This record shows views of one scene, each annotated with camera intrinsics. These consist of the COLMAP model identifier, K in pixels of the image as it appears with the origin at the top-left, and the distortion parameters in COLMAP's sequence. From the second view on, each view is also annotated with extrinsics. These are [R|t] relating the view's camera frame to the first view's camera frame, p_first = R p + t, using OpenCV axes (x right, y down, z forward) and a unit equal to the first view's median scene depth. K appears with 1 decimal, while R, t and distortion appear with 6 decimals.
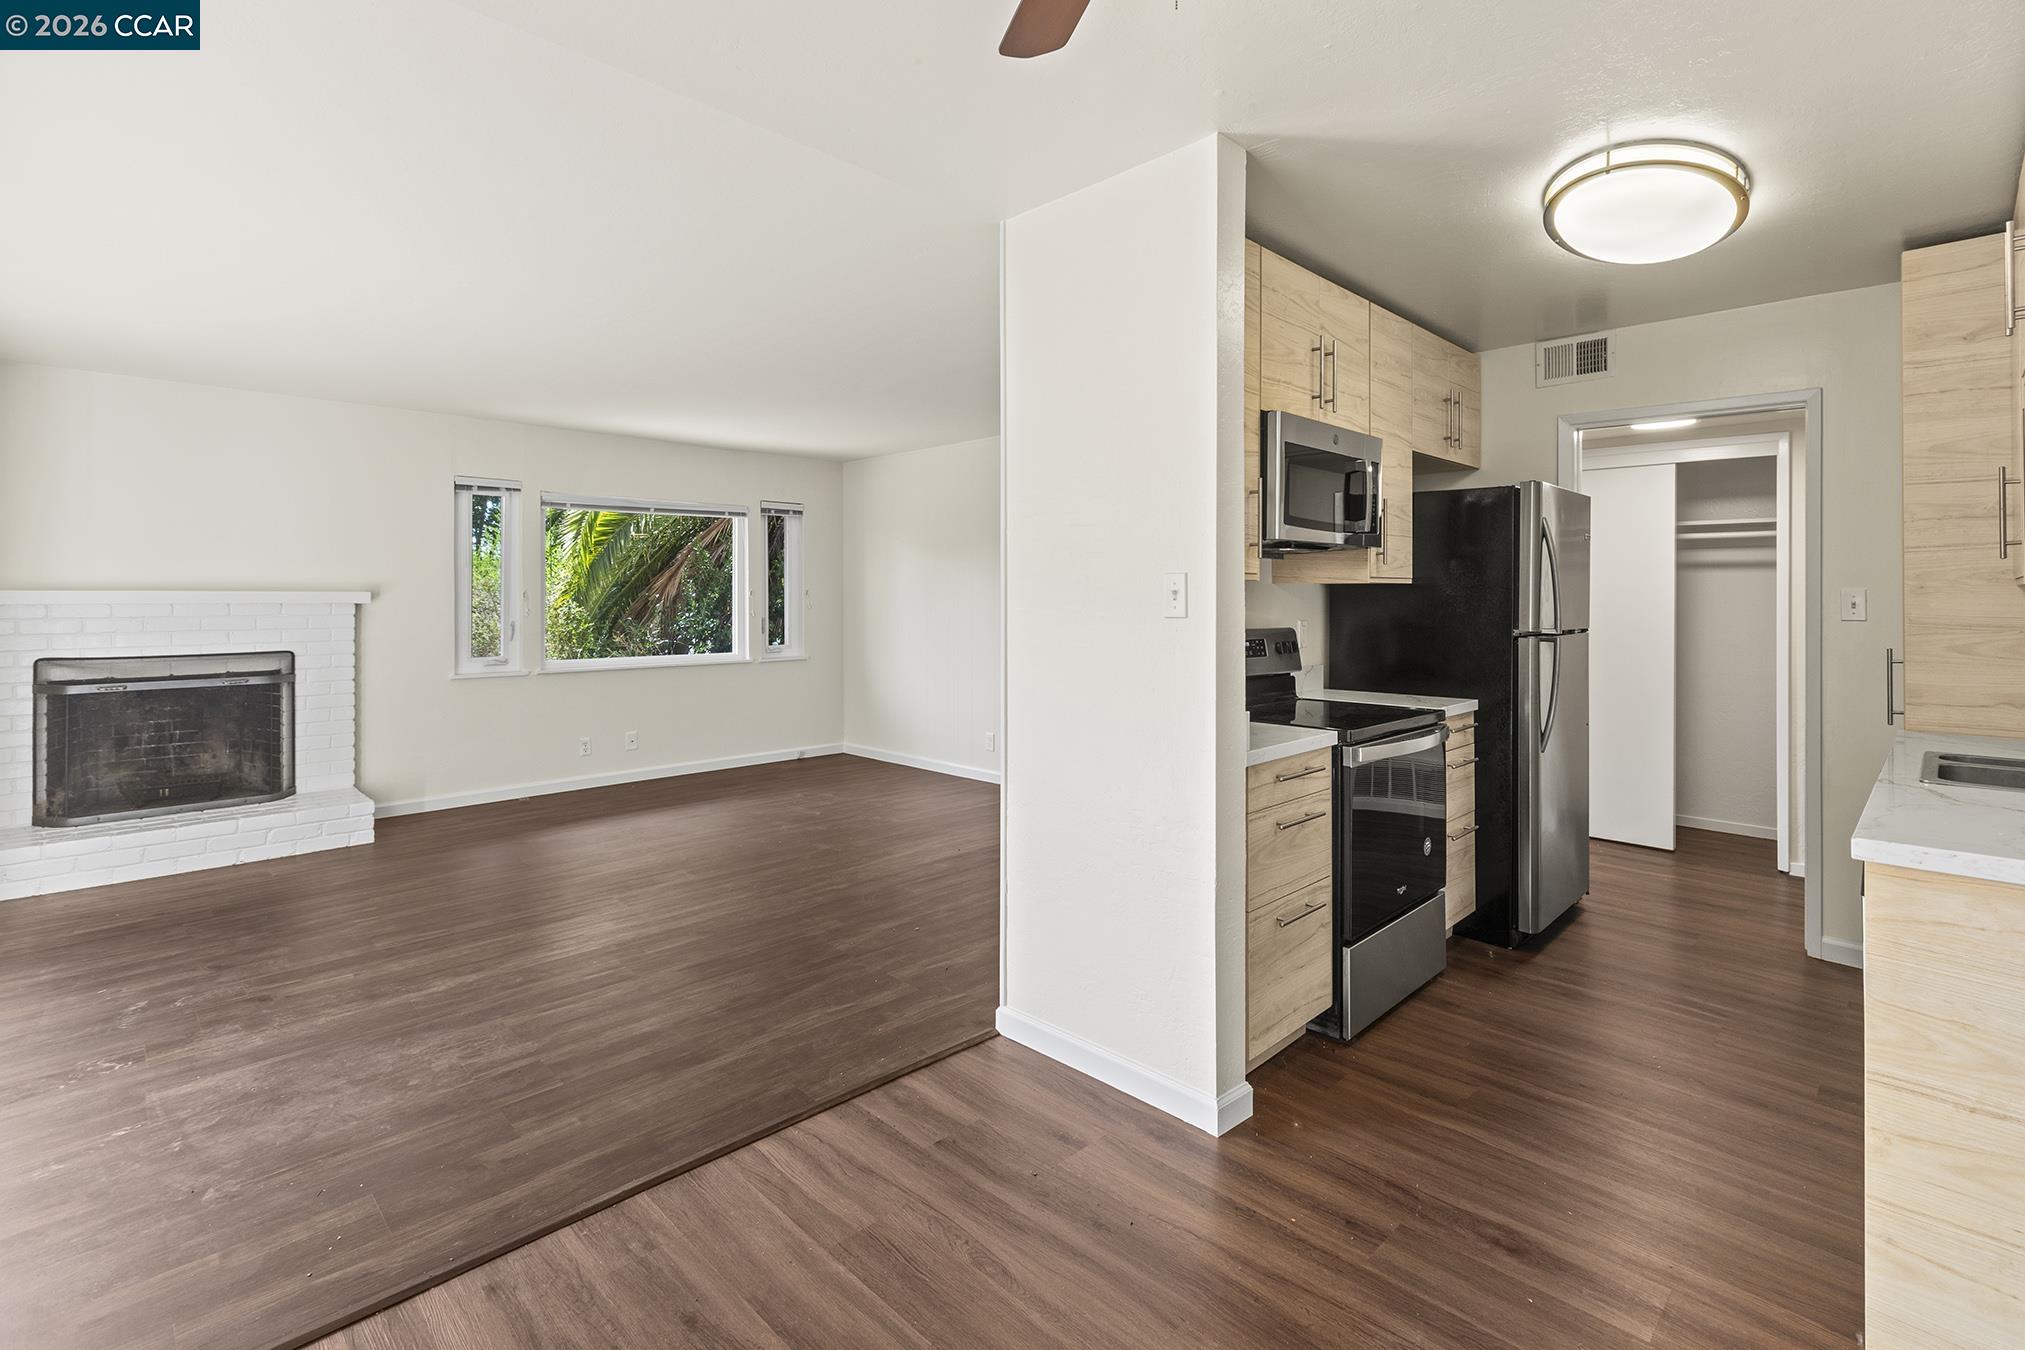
lens RADIAL K [[933.9, 0, 1007.4], [0, 933.9, 591.7], [0, 0, 1]] dist [0.010544, -0.000135]
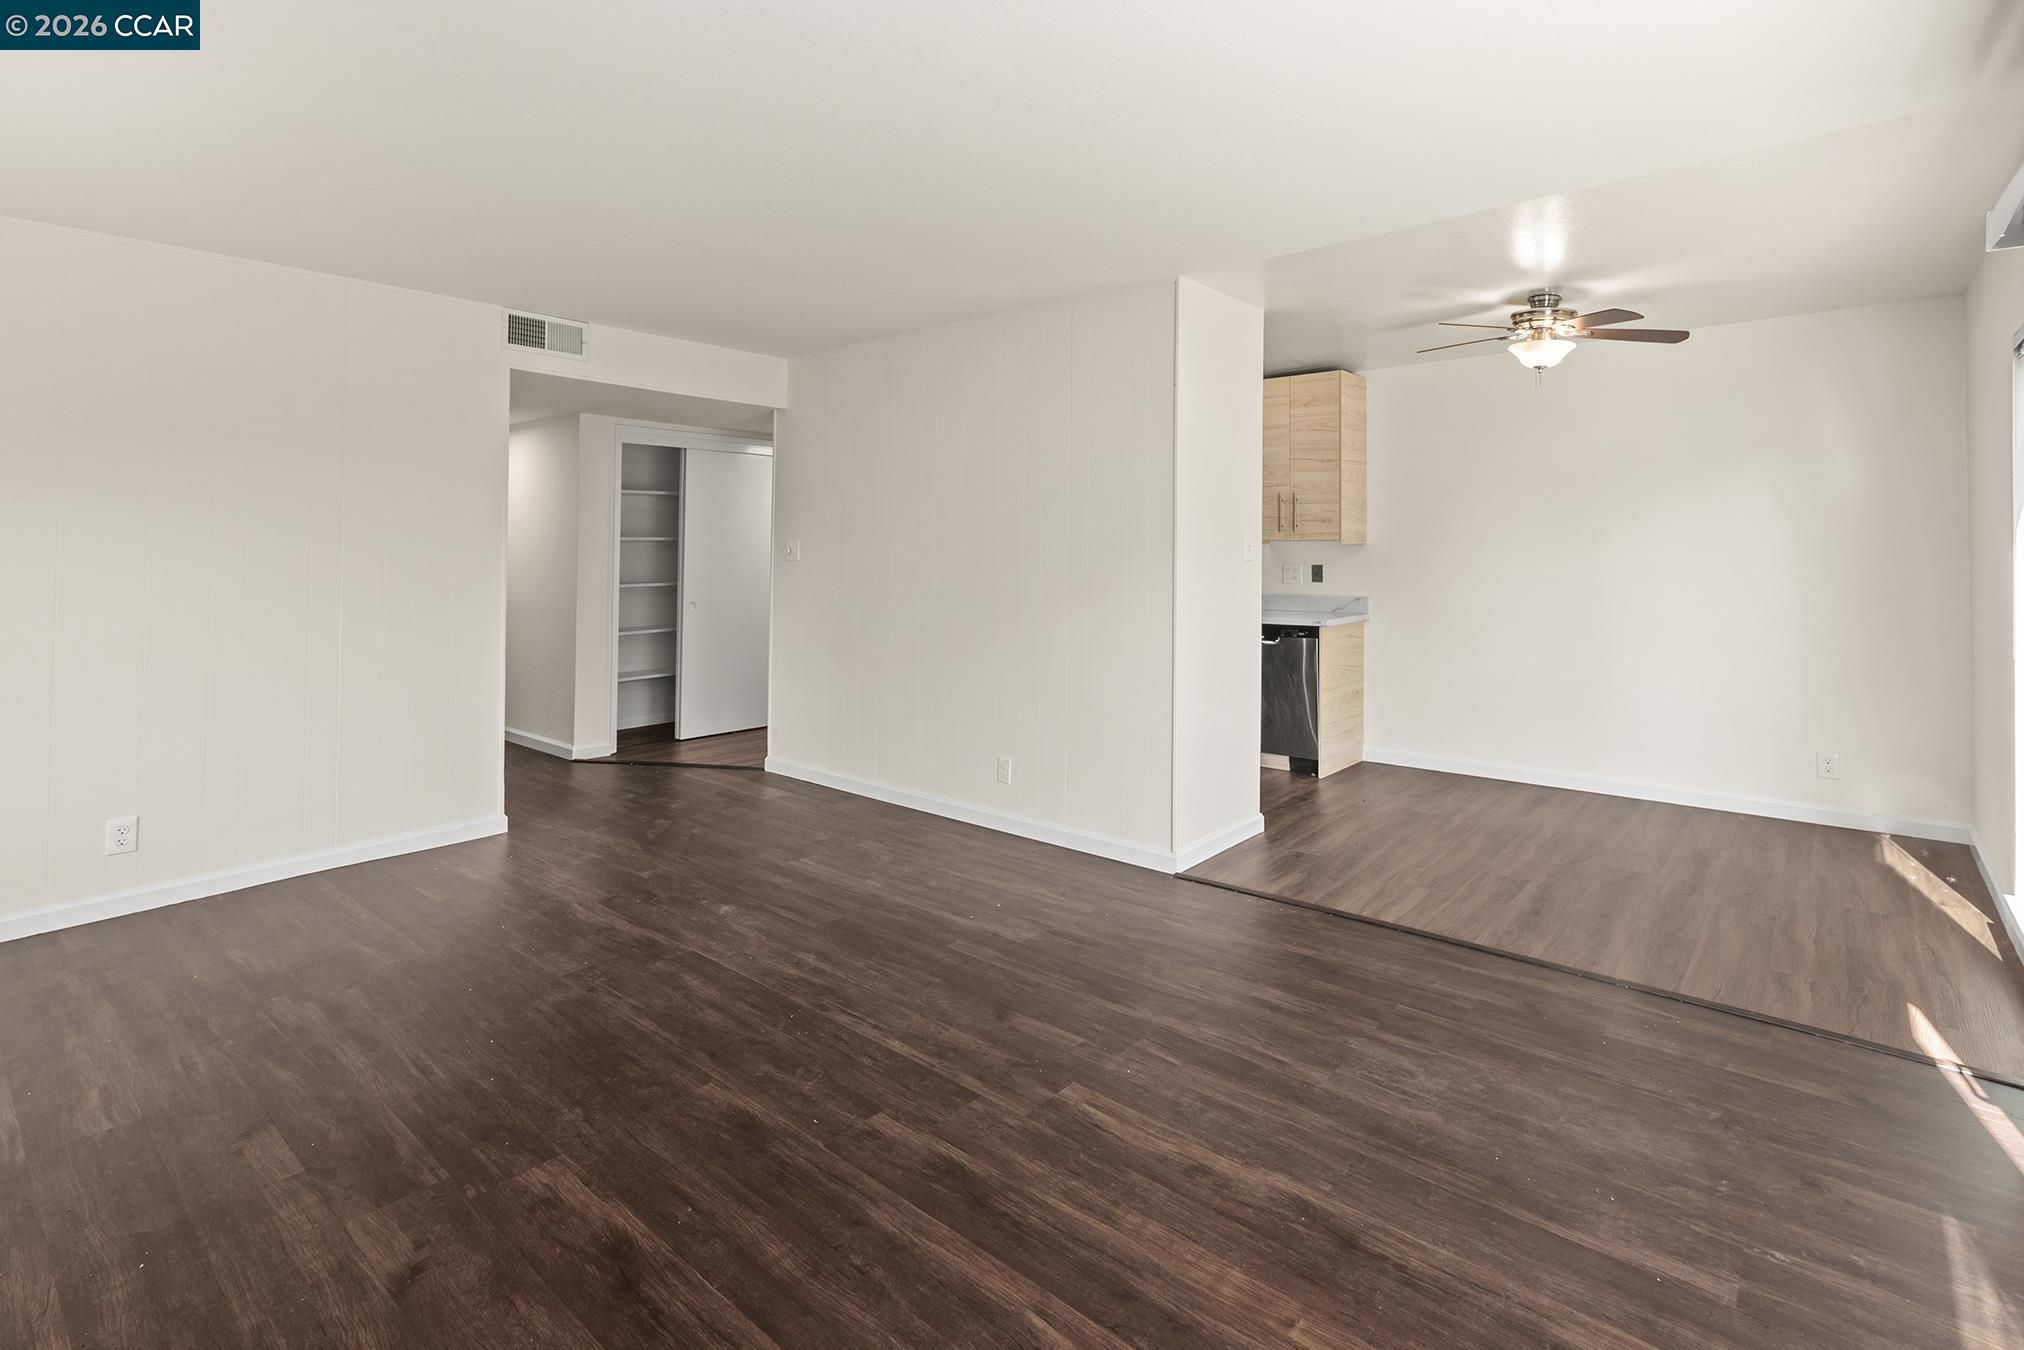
lens RADIAL K [[949.4, 0, 1005.8], [0, 949.4, 531.3], [0, 0, 1]] dist [0.009472, 0.000382]
pose [[-0.080628, 0.023297, 0.996472, -0.778387], [-0.006191, 0.999696, -0.023873, 0.012497], [-0.996725, -0.008094, -0.080460, 0.786563]]
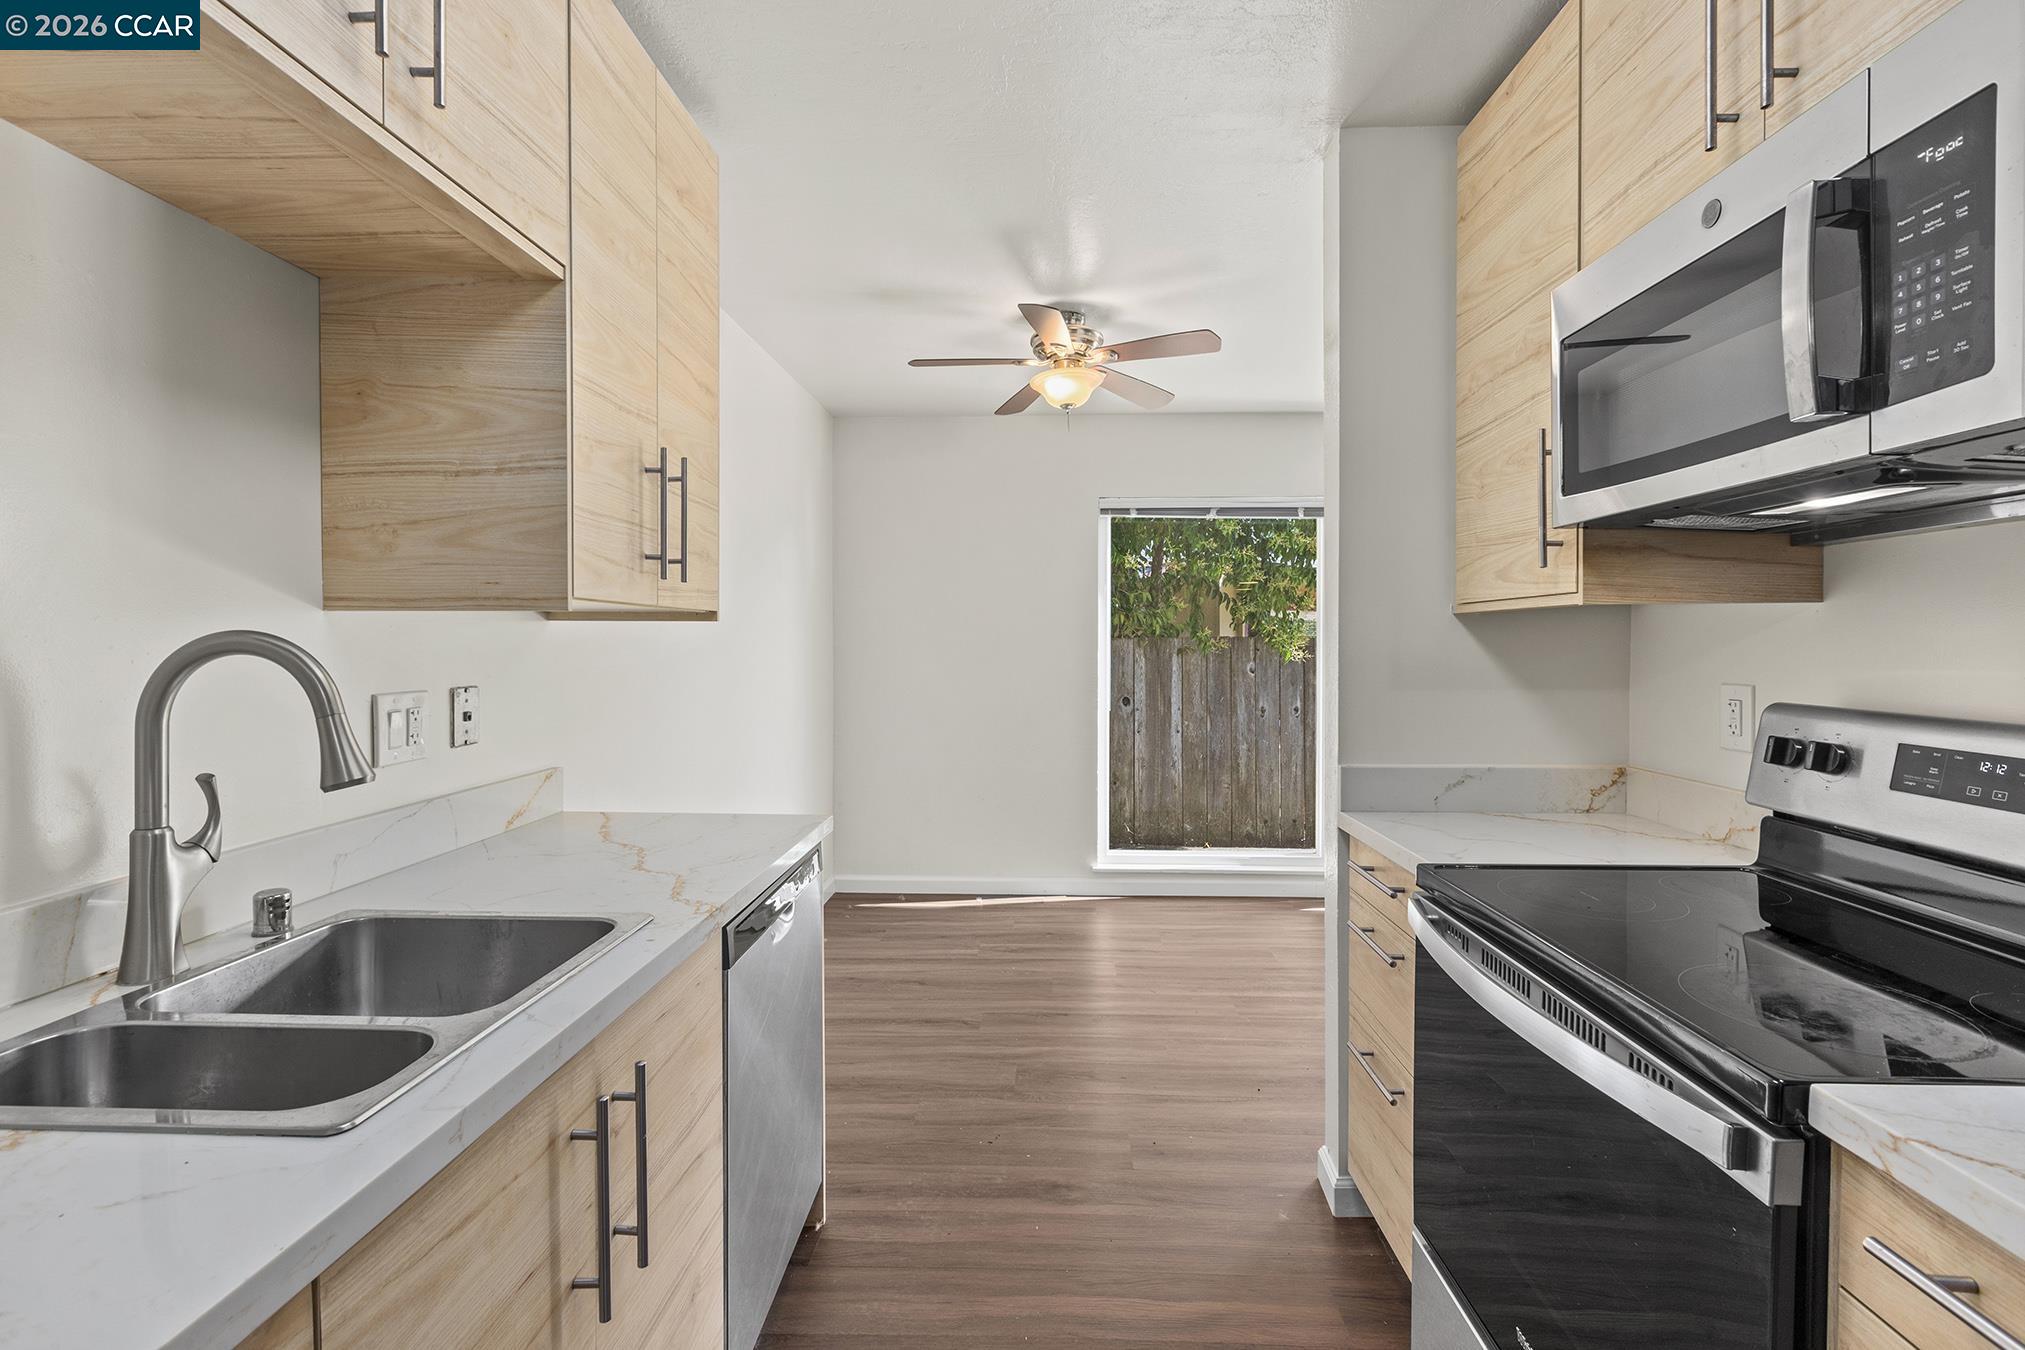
lens RADIAL K [[909.6, 0, 1018.1], [0, 909.6, 657.4], [0, 0, 1]] dist [0.003370, 0.000102]
pose [[-0.734628, 0.011032, -0.678380, 0.525078], [0.002606, 0.999906, 0.013438, 0.007106], [0.678465, 0.008104, -0.734588, 0.706592]]
